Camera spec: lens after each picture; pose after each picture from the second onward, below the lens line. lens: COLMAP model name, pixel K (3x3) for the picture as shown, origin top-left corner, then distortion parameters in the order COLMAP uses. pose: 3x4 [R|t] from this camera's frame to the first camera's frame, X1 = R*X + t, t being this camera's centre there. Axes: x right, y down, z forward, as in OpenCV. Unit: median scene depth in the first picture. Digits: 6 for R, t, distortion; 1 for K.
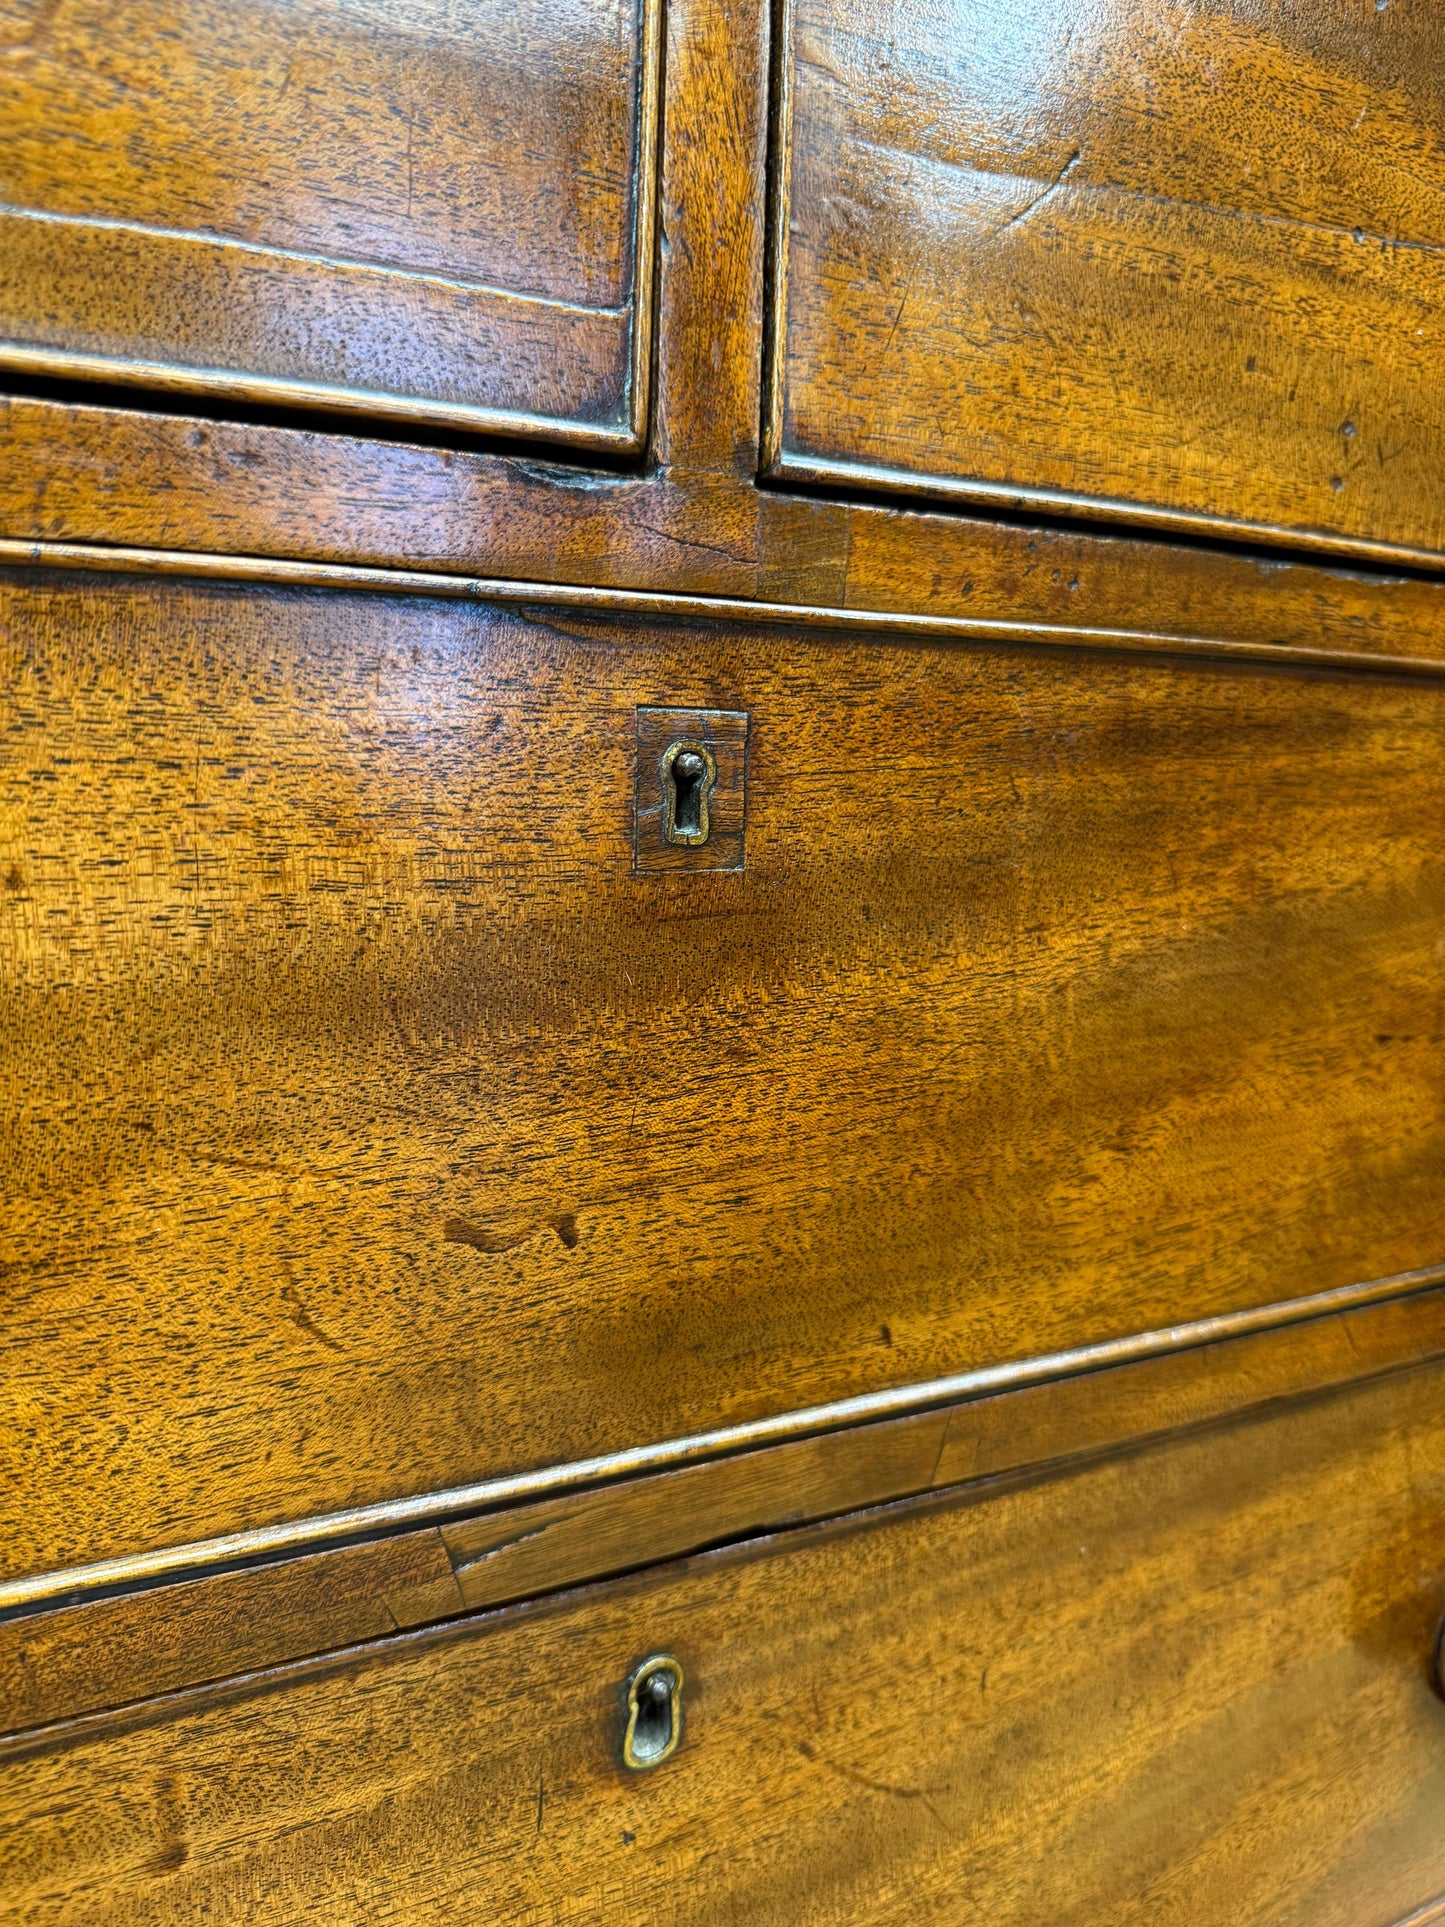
lens RADIAL K [[1397.6, 0, 718.7], [0, 1397.6, 973.2], [0, 0, 1]] dist [0.089354, -0.193786]
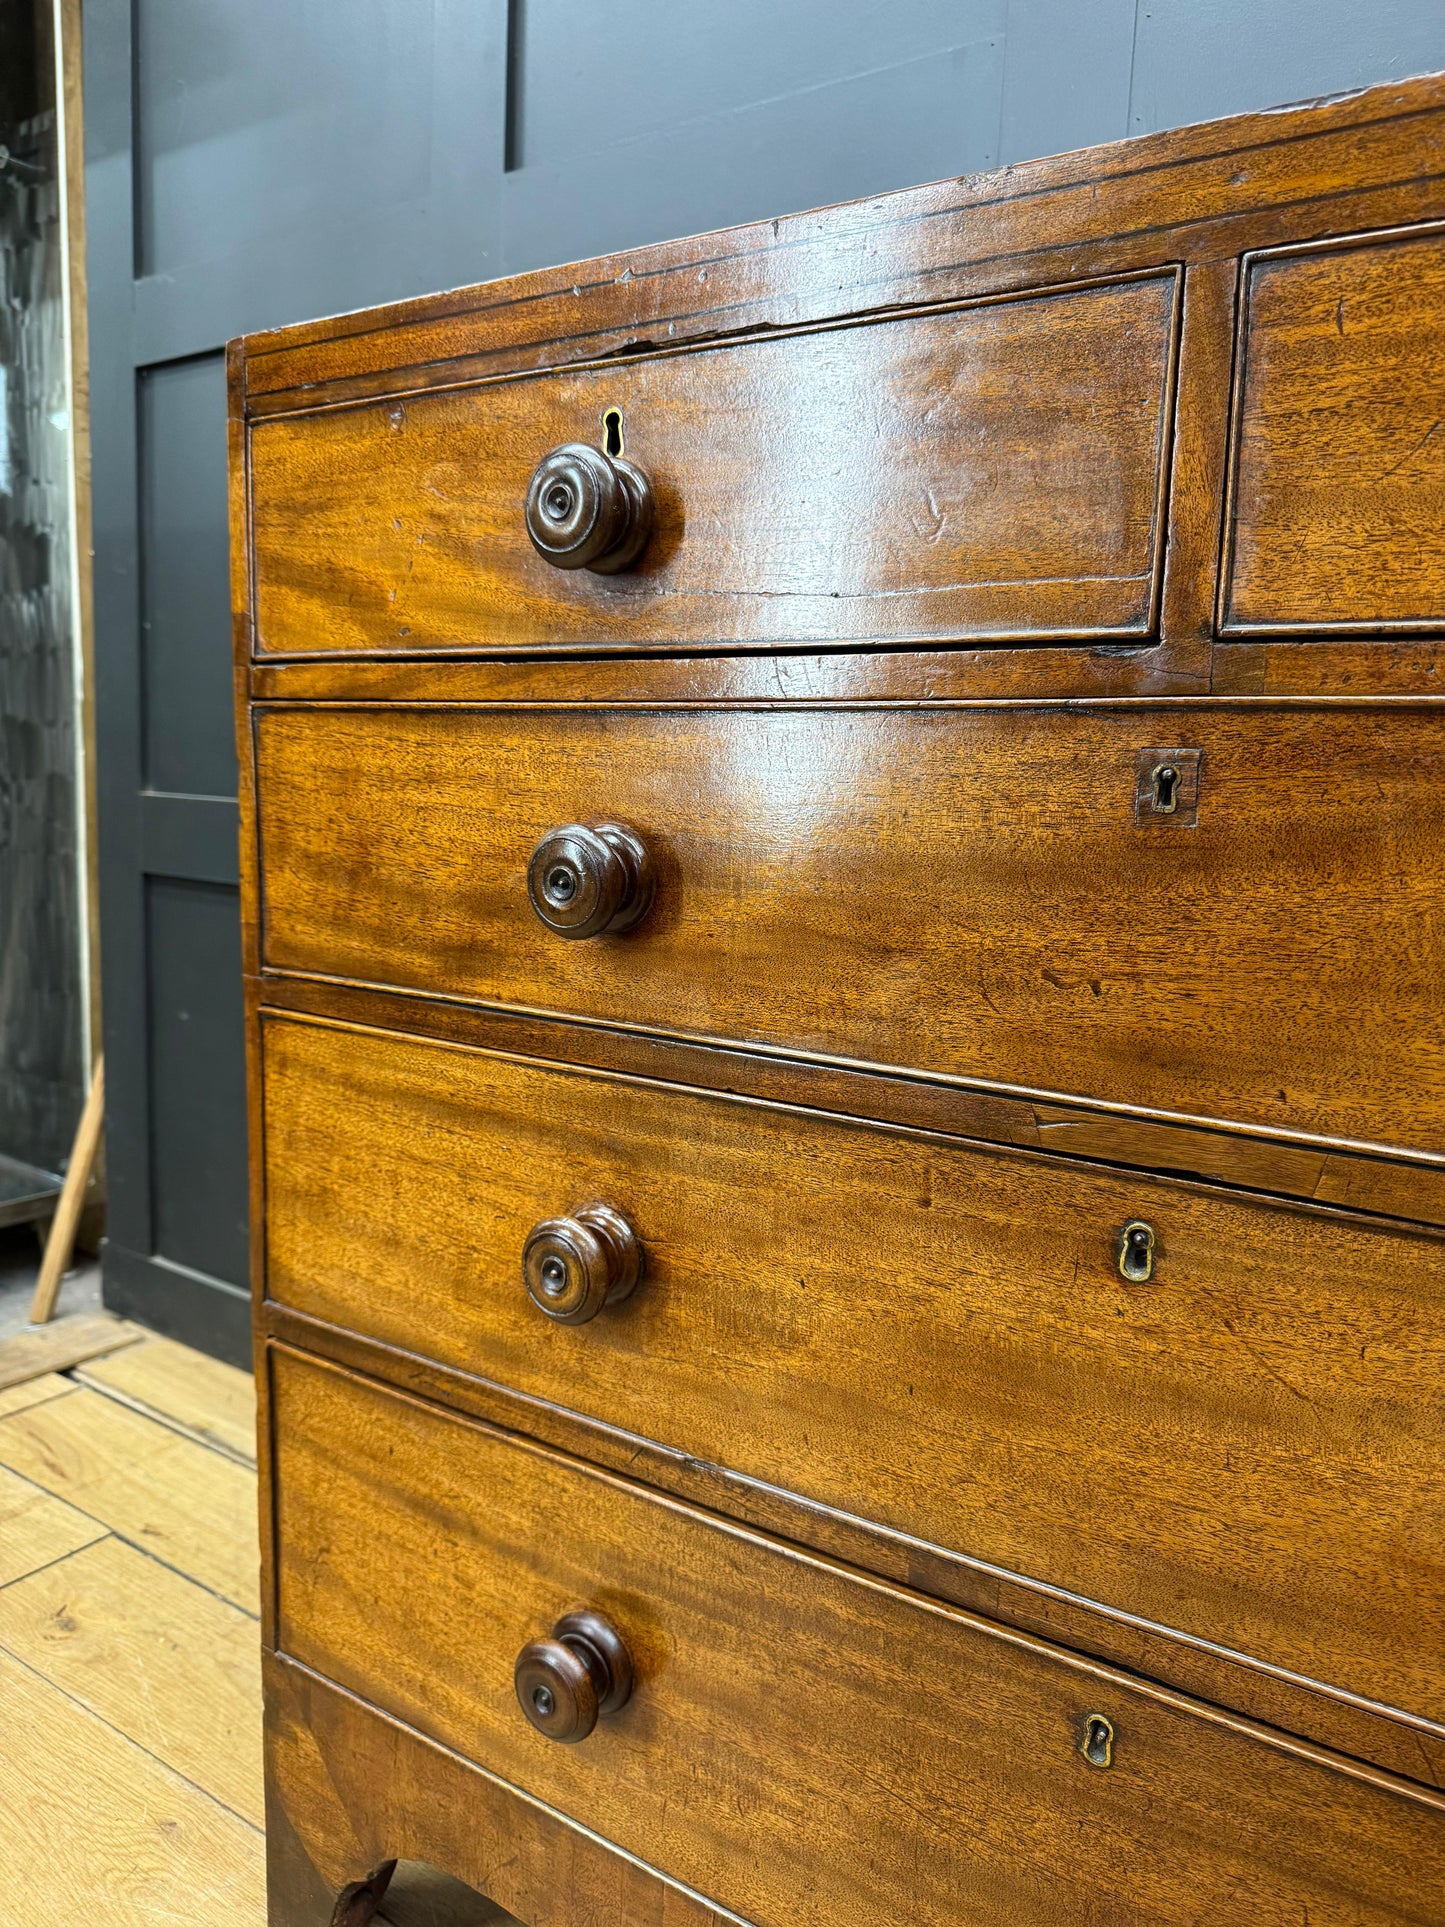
lens RADIAL K [[1364.2, 0, 724.1], [0, 1364.2, 968.5], [0, 0, 1]] dist [0.161365, -0.357728]
pose [[0.472073, 0.112371, -0.874368, 1.410315], [-0.150919, 0.987502, 0.045430, 0.134913], [0.868545, 0.110513, 0.483132, -0.519421]]
